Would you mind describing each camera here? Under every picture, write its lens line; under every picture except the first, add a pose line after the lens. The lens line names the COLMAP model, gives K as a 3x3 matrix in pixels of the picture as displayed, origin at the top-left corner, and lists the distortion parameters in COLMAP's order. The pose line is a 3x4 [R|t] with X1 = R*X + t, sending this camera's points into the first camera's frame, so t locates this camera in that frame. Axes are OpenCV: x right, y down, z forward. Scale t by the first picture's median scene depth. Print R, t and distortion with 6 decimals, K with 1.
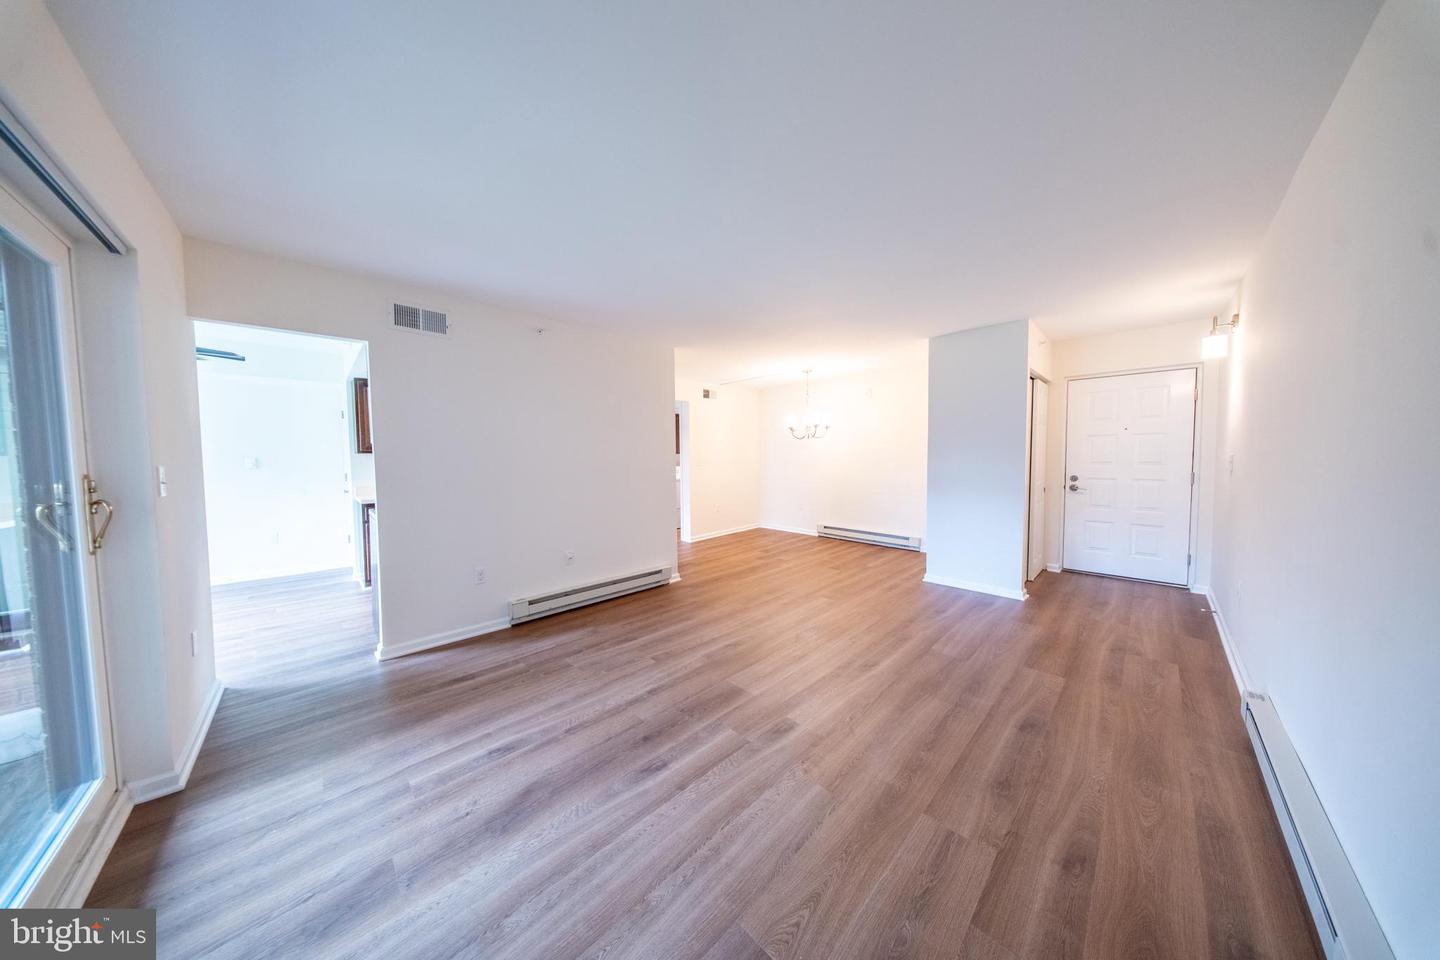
lens RADIAL K [[404.9, 0, 716.9], [0, 404.9, 497.3], [0, 0, 1]] dist [0.000477, 0.000004]
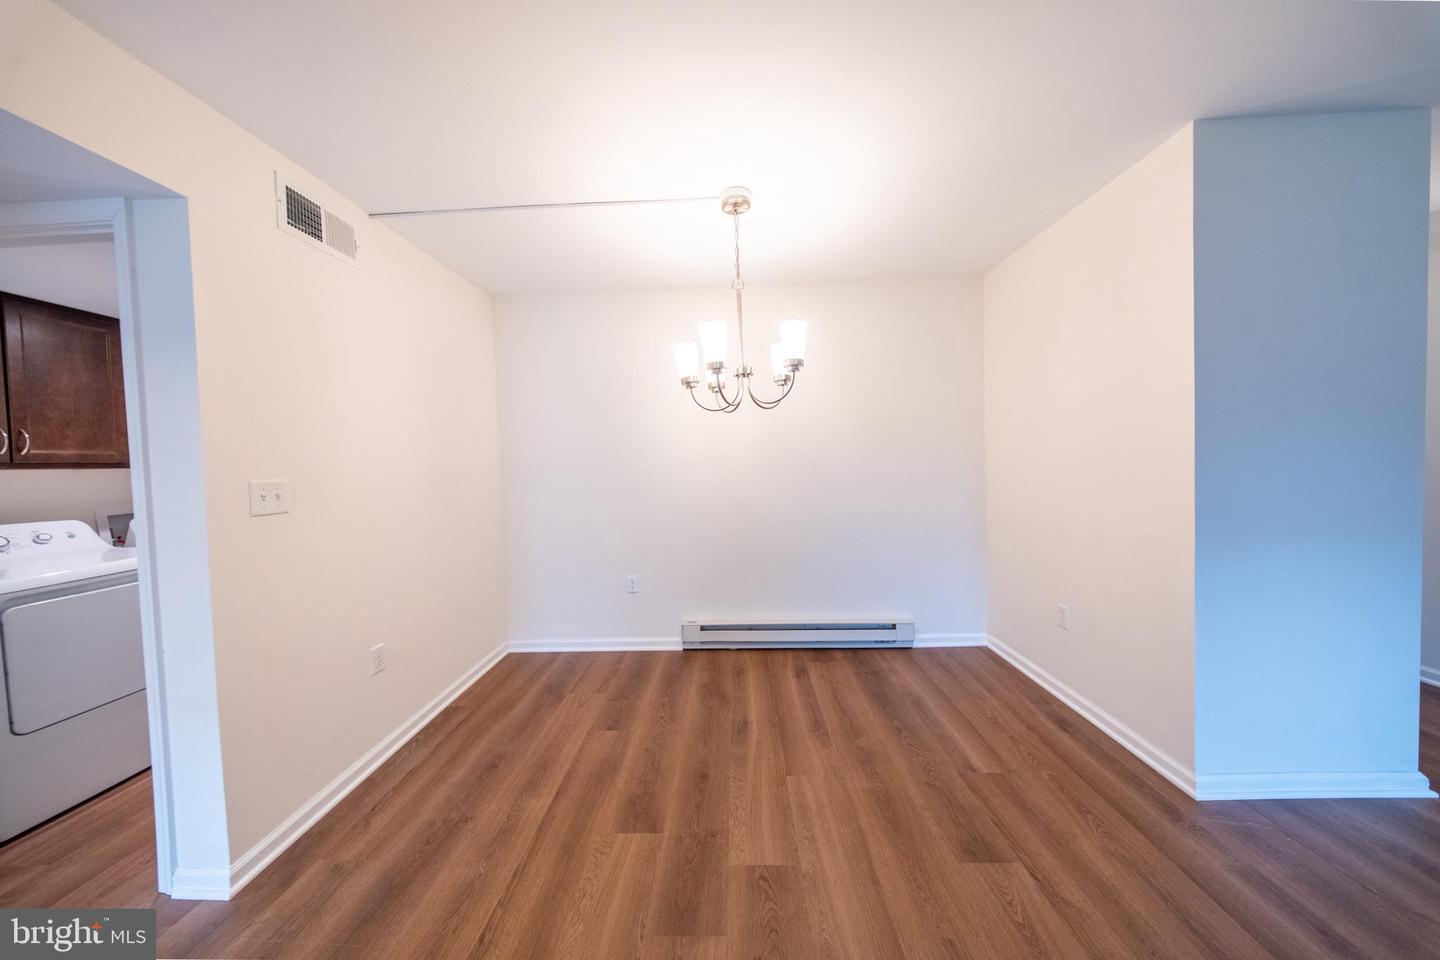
lens RADIAL K [[421.5, 0, 725.5], [0, 421.5, 471.4], [0, 0, 1]] dist [0.000275, -0.000016]
pose [[0.707292, -0.021890, 0.706583, -0.063491], [0.086612, 0.994674, -0.055884, -0.143199], [-0.701596, 0.100725, 0.705420, 1.443521]]
